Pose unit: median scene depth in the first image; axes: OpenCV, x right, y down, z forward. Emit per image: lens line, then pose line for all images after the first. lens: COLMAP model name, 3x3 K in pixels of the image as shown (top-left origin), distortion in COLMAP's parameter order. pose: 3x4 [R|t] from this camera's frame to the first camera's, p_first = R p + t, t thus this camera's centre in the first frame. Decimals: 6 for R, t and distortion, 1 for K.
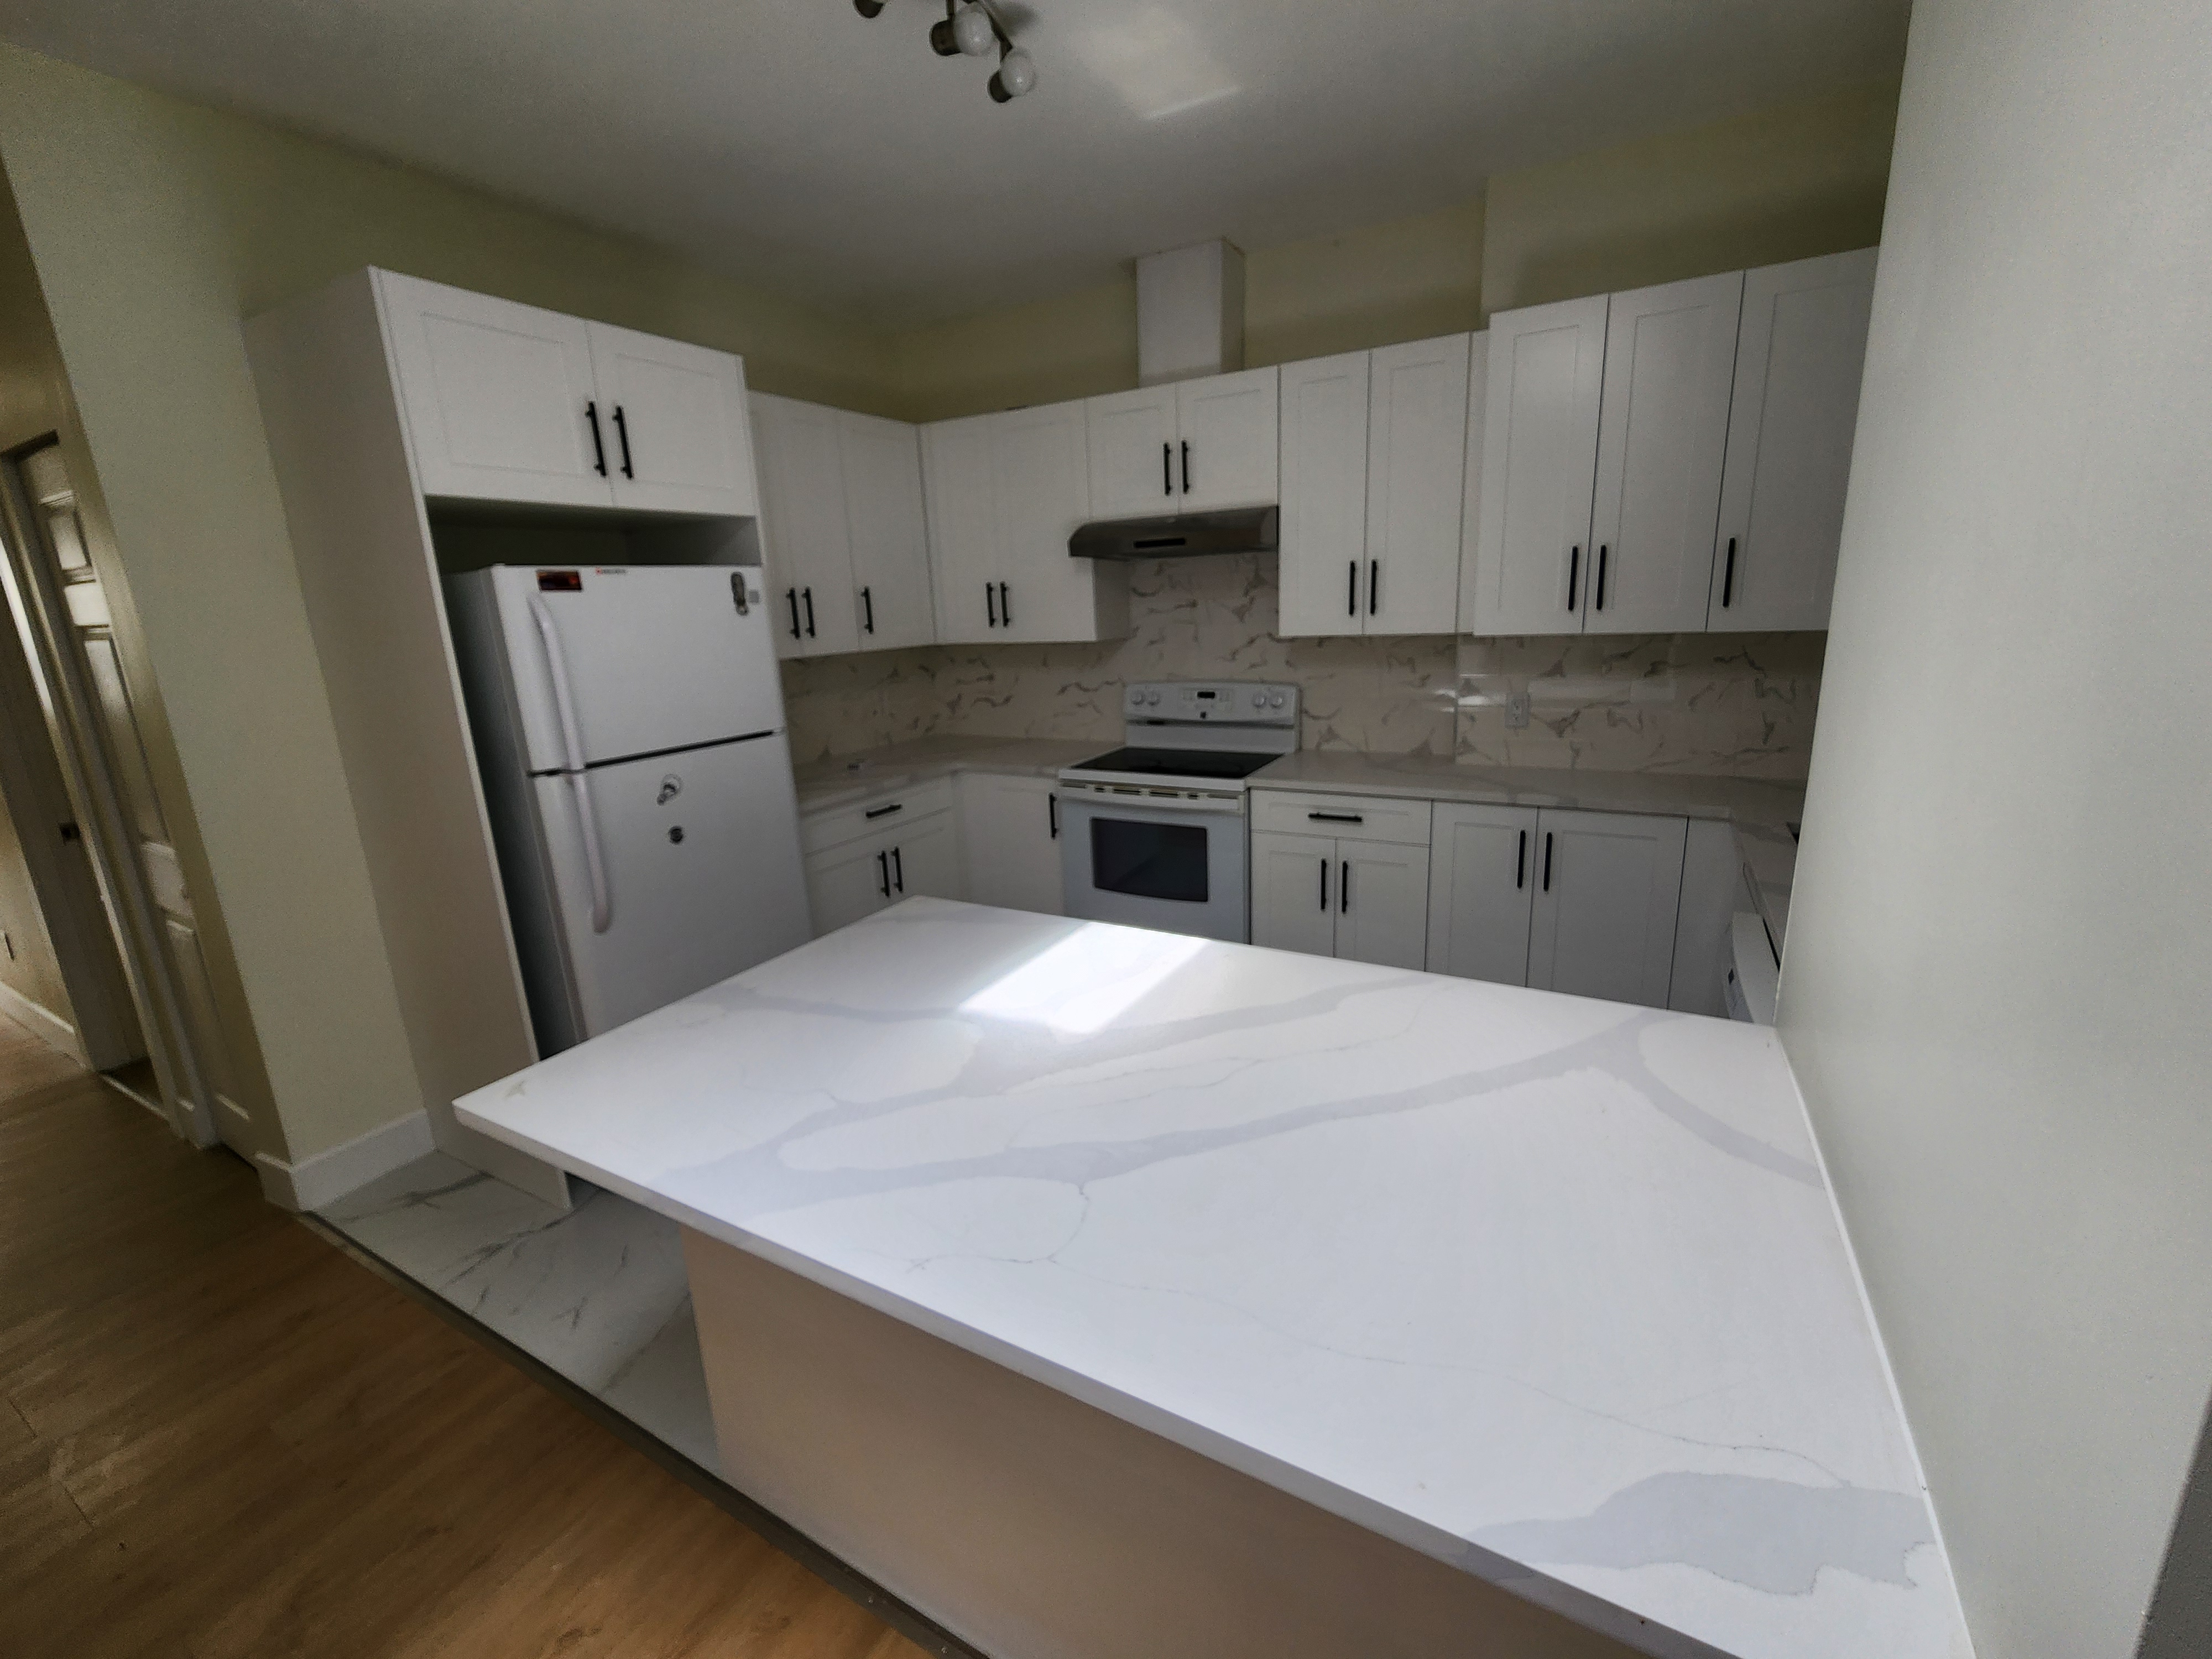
lens RADIAL K [[913.1, 0, 1097.8], [0, 913.1, 819.1], [0, 0, 1]] dist [0.000415, -0.000253]
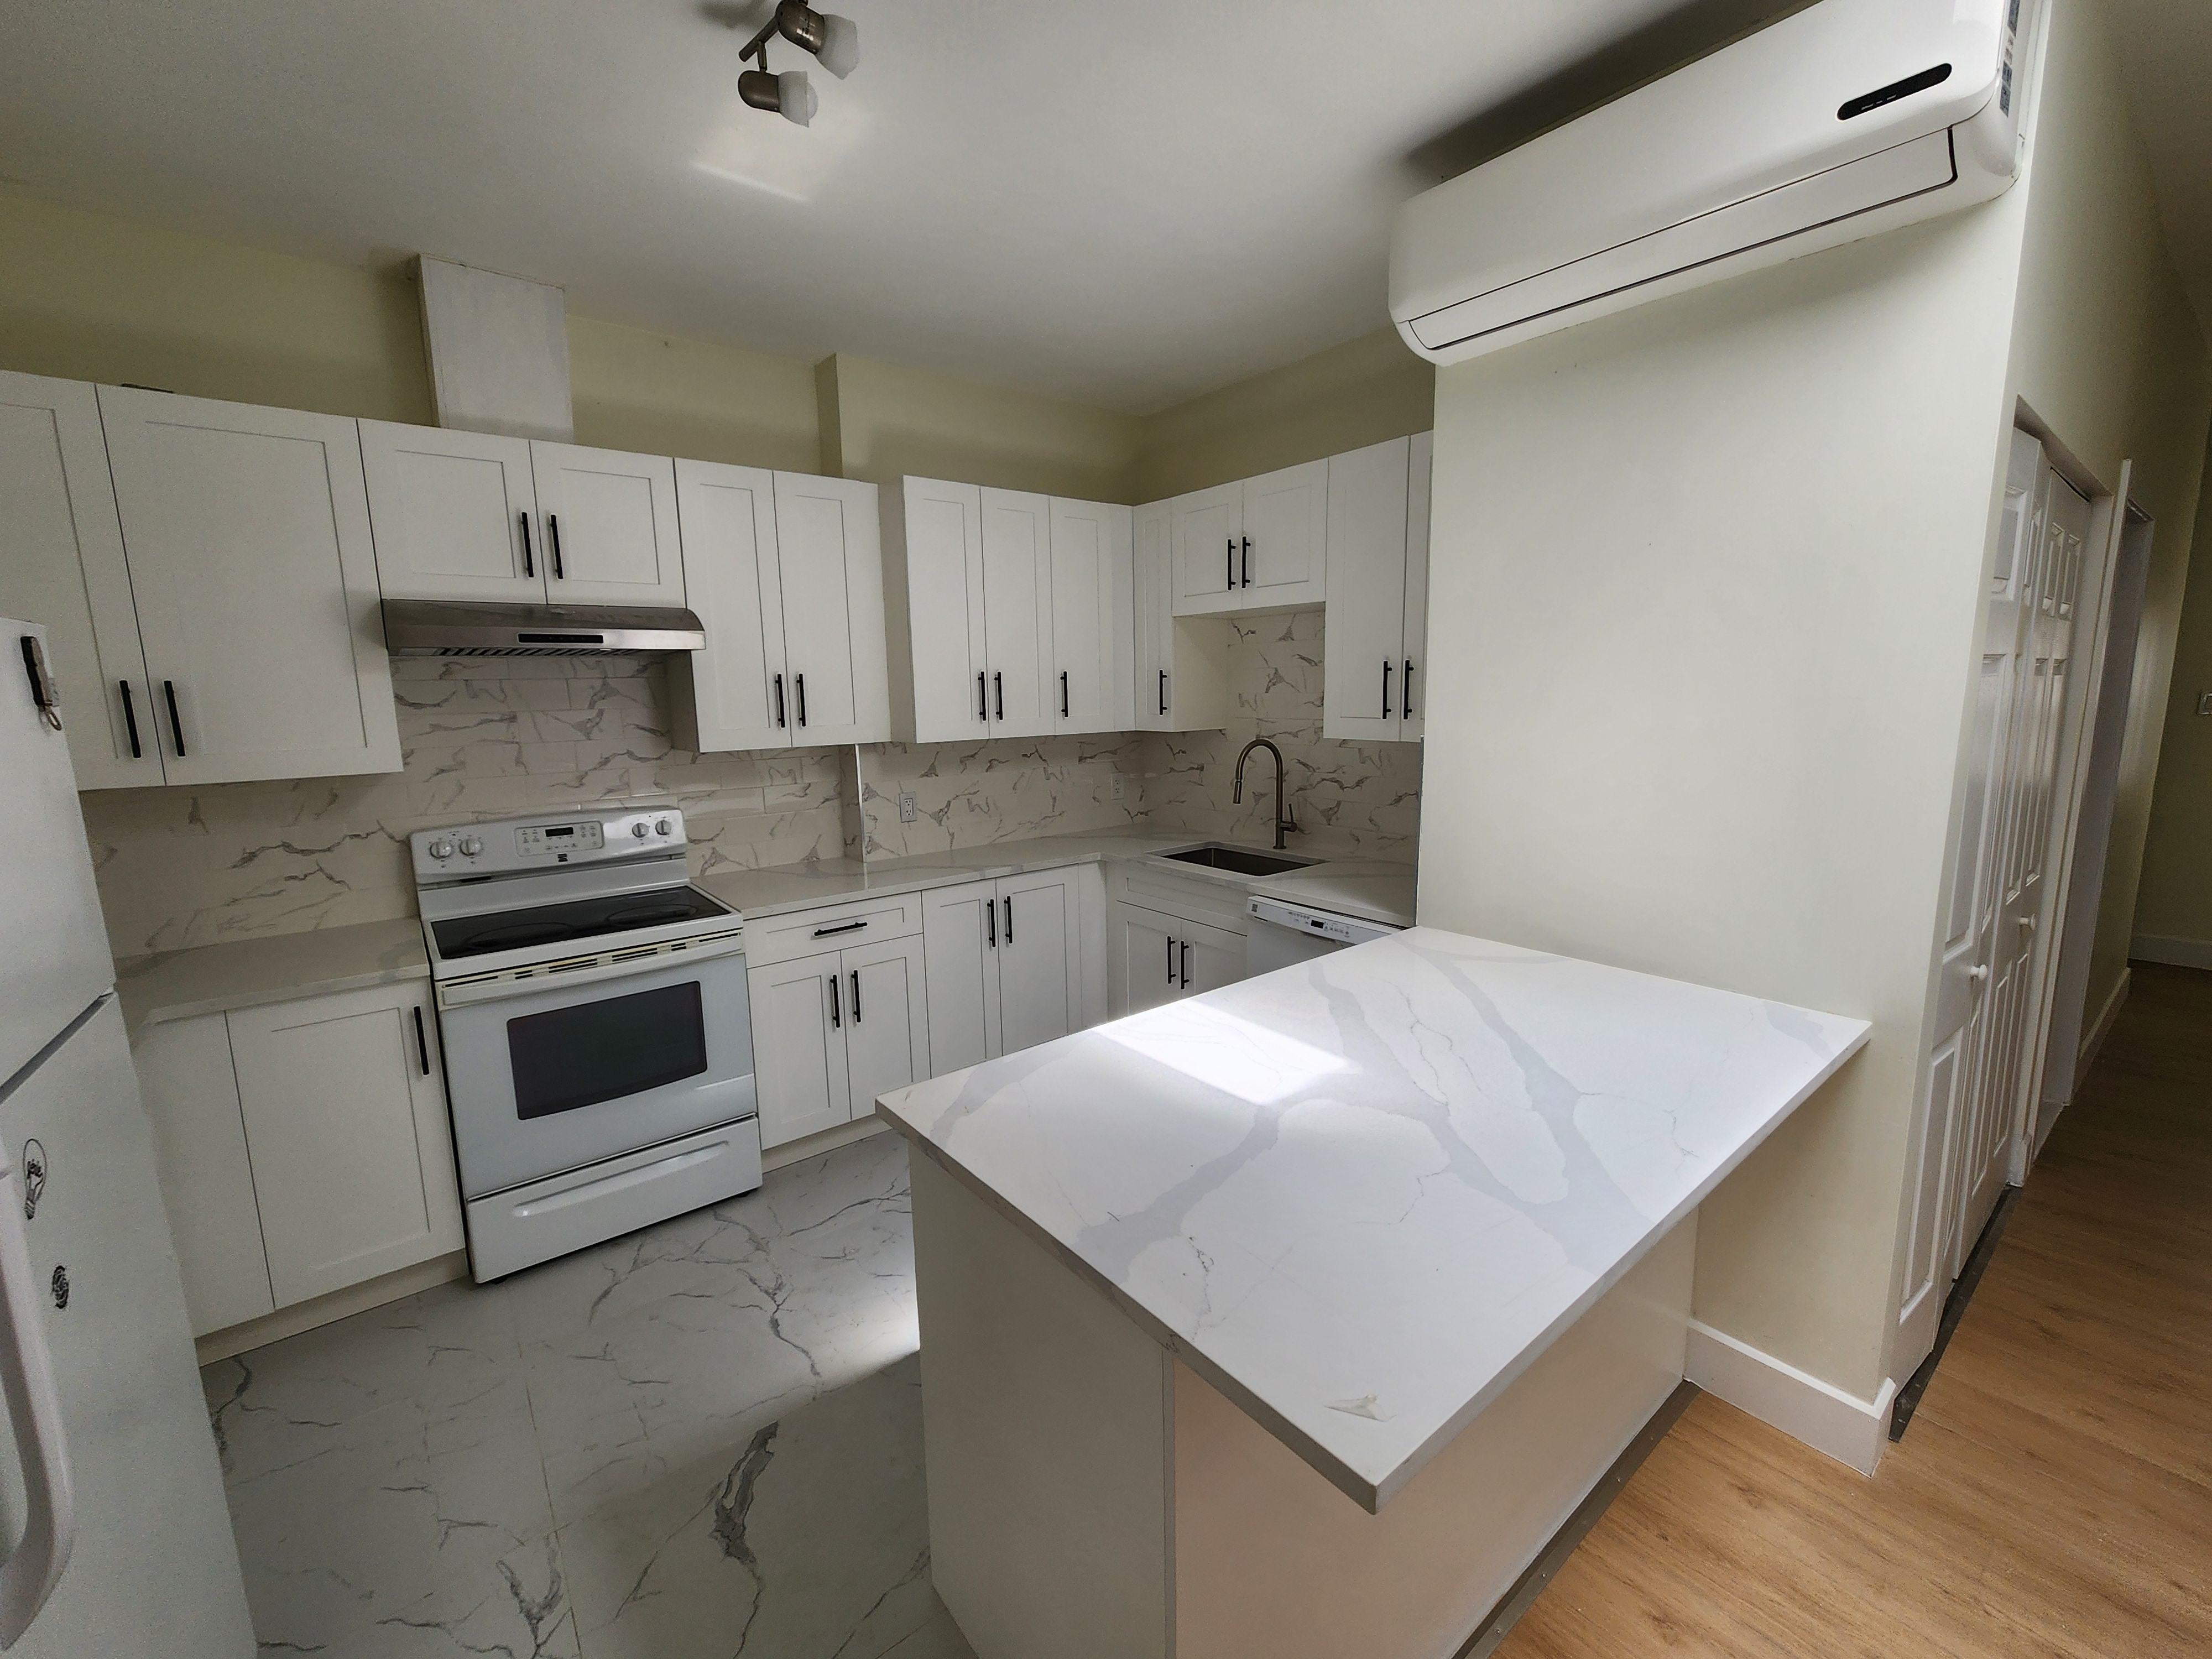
lens RADIAL K [[913.1, 0, 1097.8], [0, 913.1, 819.1], [0, 0, 1]] dist [0.000415, -0.000253]
pose [[0.375820, -0.097464, 0.921553, -0.491276], [0.222578, 0.974837, 0.012329, -0.062786], [-0.899566, 0.200484, 0.388056, 0.328116]]
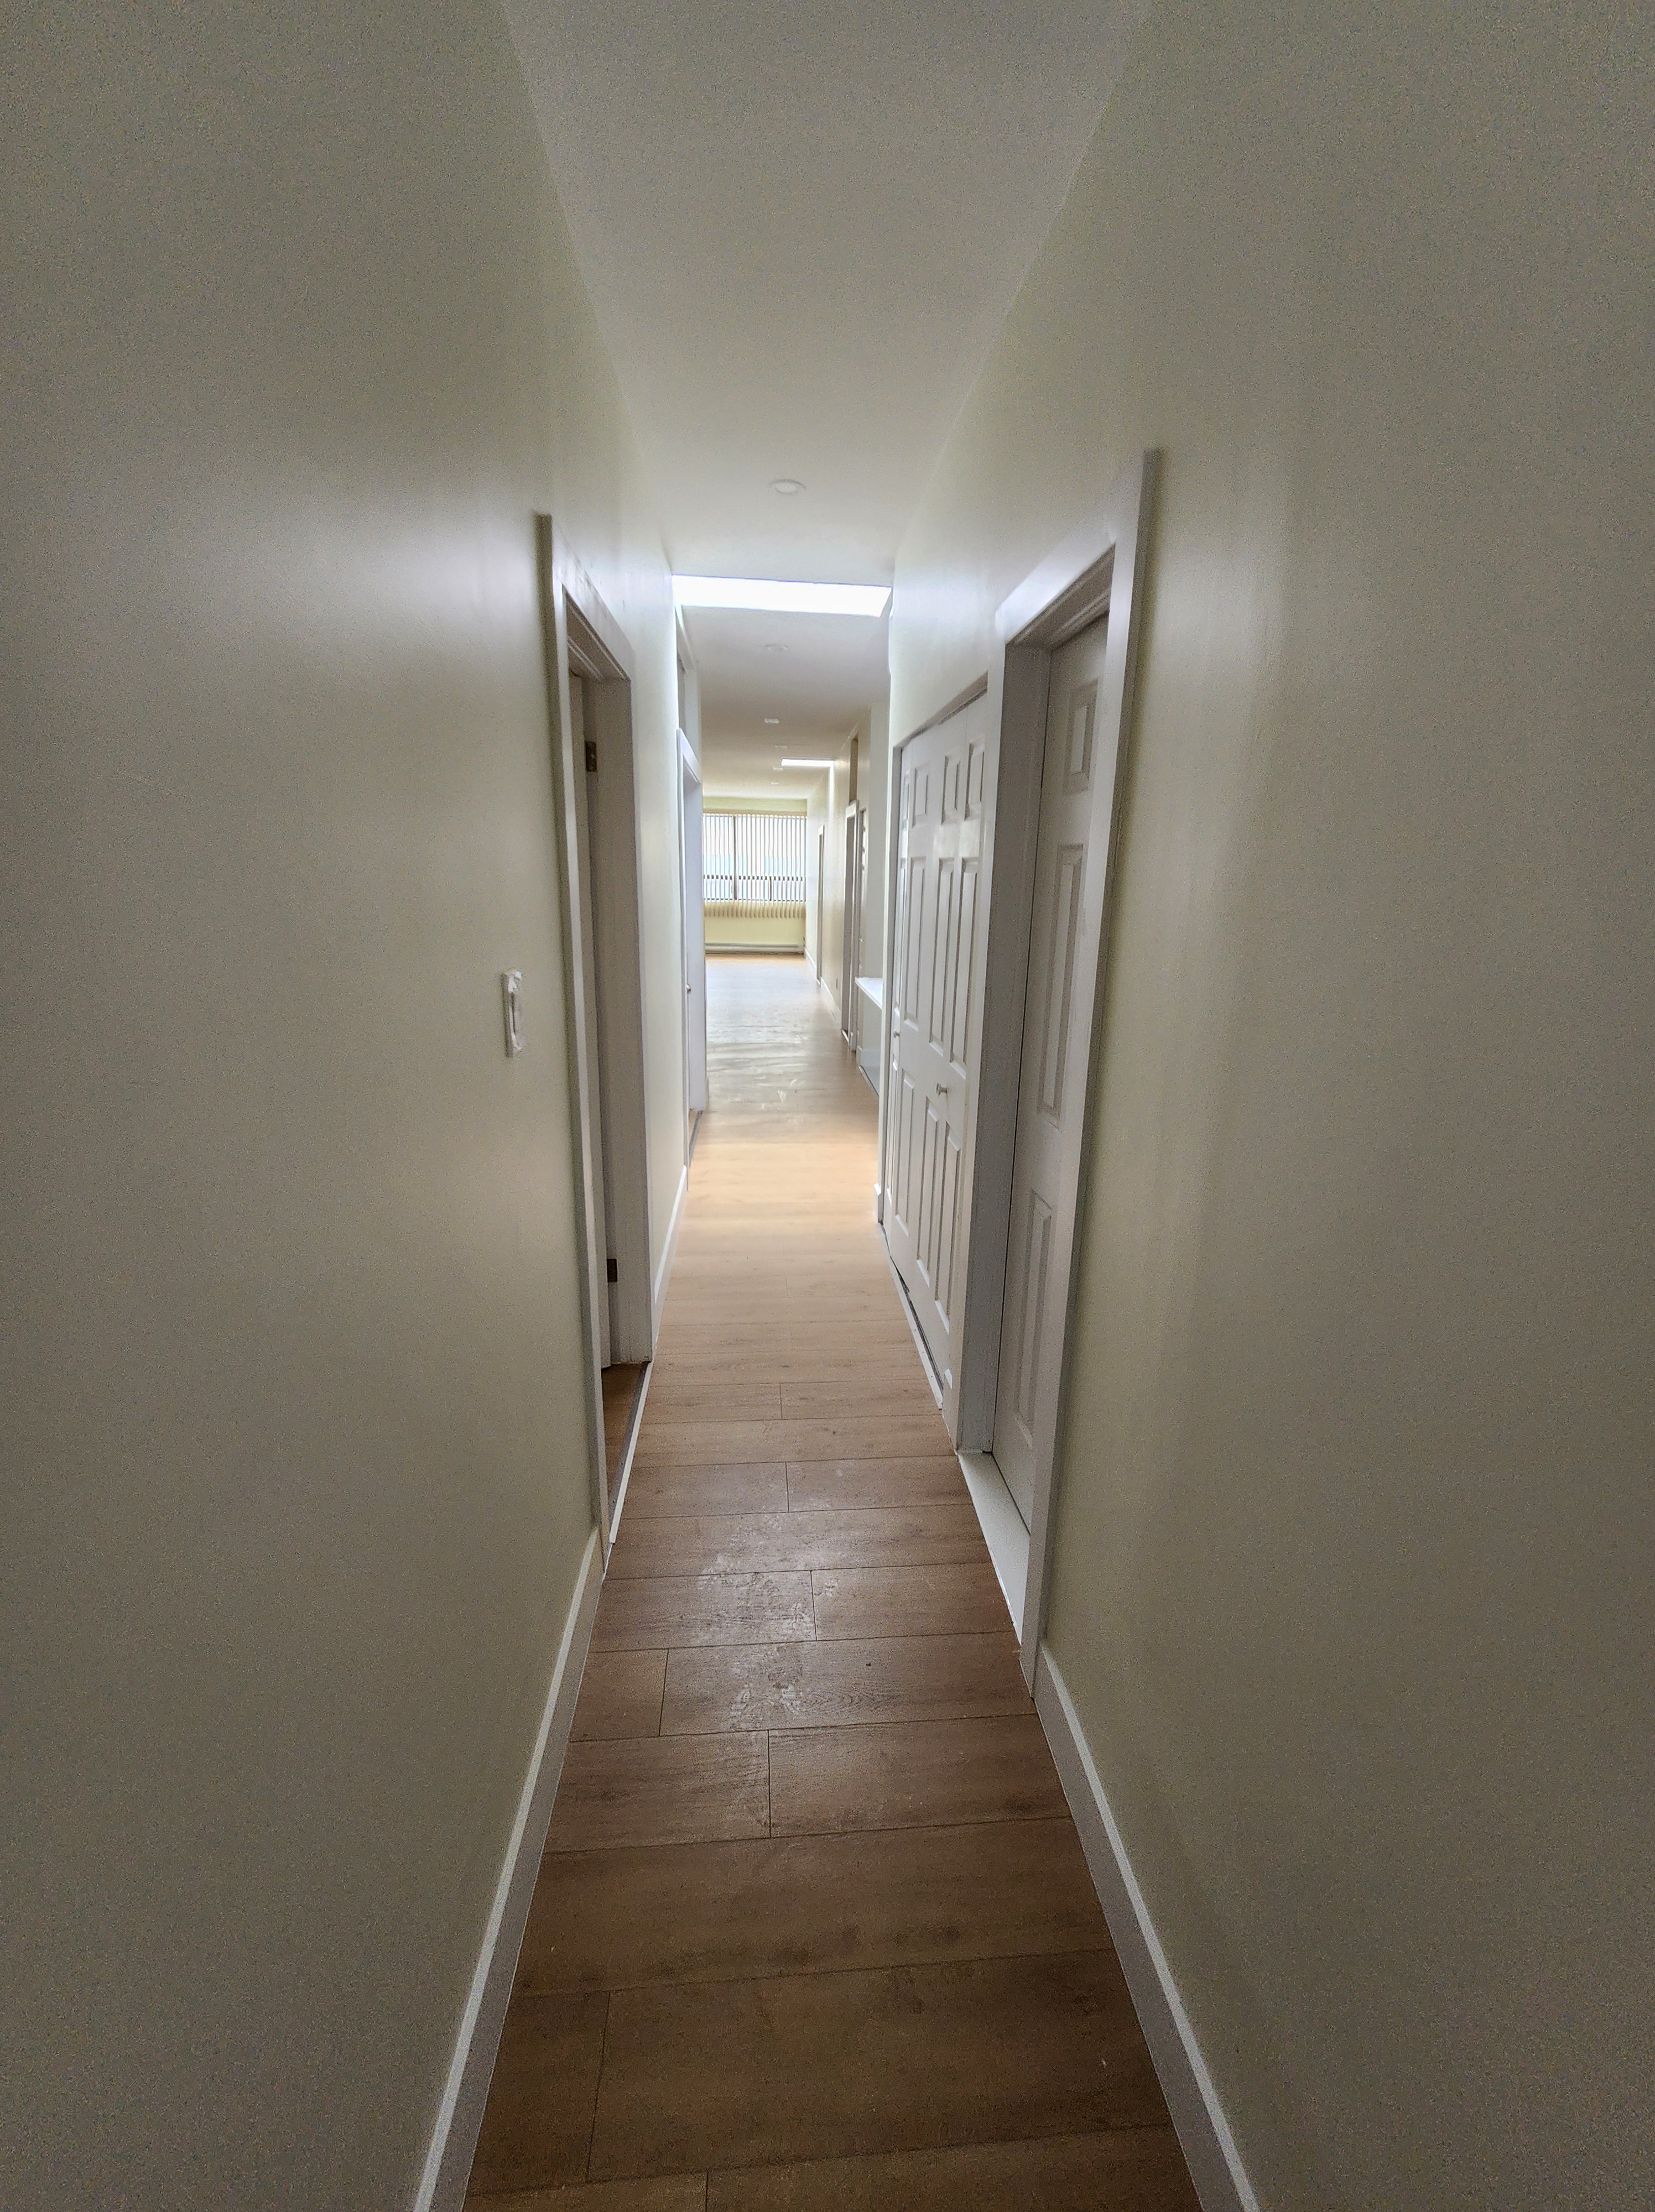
lens RADIAL K [[913.3, 0, 827.5], [0, 913.3, 1106.0], [0, 0, 1]] dist [0.000415, -0.000253]
pose [[0.569876, 0.263036, -0.778494, 1.069205], [-0.240525, 0.959285, 0.148051, 0.108259], [0.785741, 0.102877, 0.609941, -0.646055]]
